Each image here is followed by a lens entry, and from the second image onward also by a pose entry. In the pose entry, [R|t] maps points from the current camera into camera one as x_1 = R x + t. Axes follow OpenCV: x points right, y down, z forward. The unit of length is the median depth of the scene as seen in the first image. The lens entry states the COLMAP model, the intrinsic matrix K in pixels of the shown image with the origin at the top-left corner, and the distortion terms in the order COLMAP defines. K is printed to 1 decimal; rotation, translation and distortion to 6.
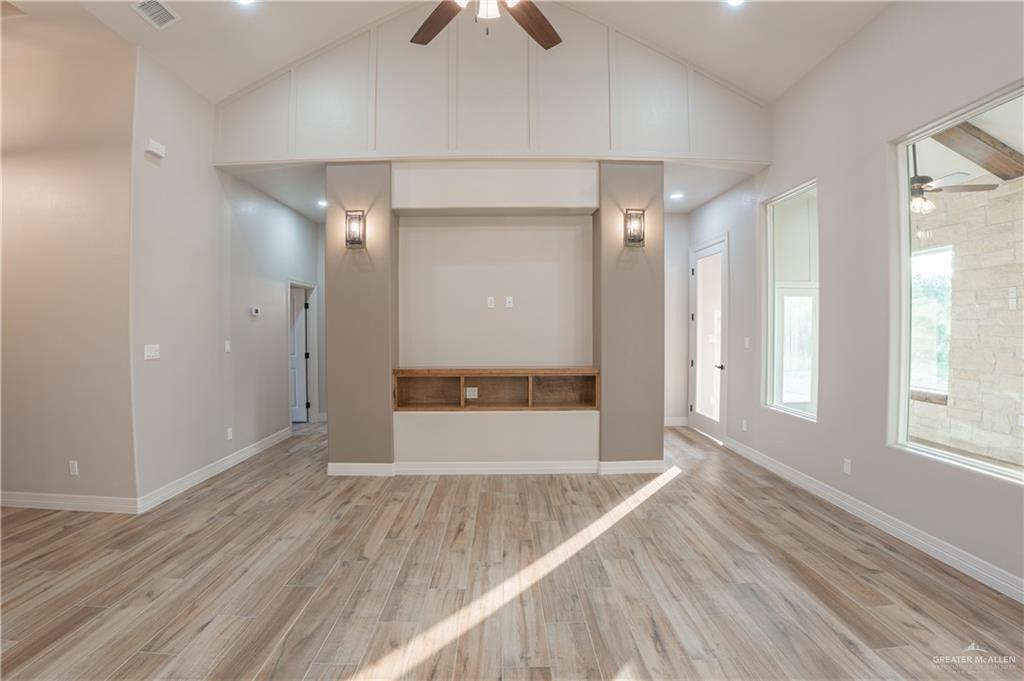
lens RADIAL K [[470.7, 0, 506.7], [0, 470.7, 337.3], [0, 0, 1]] dist [-0.095761, 0.014150]
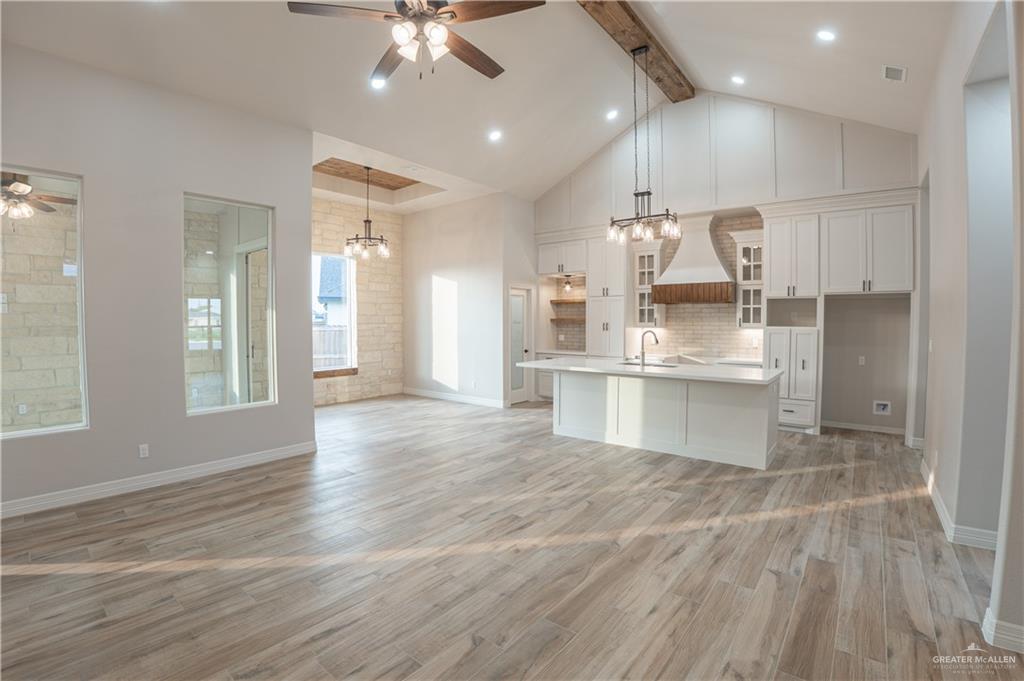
lens RADIAL K [[458.1, 0, 507.3], [0, 458.1, 336.5], [0, 0, 1]] dist [-0.100200, 0.016200]
pose [[-0.774812, -0.015102, 0.632012, -0.613155], [0.020054, 0.998624, 0.048448, -0.038986], [-0.631874, 0.050213, -0.773443, 1.144466]]
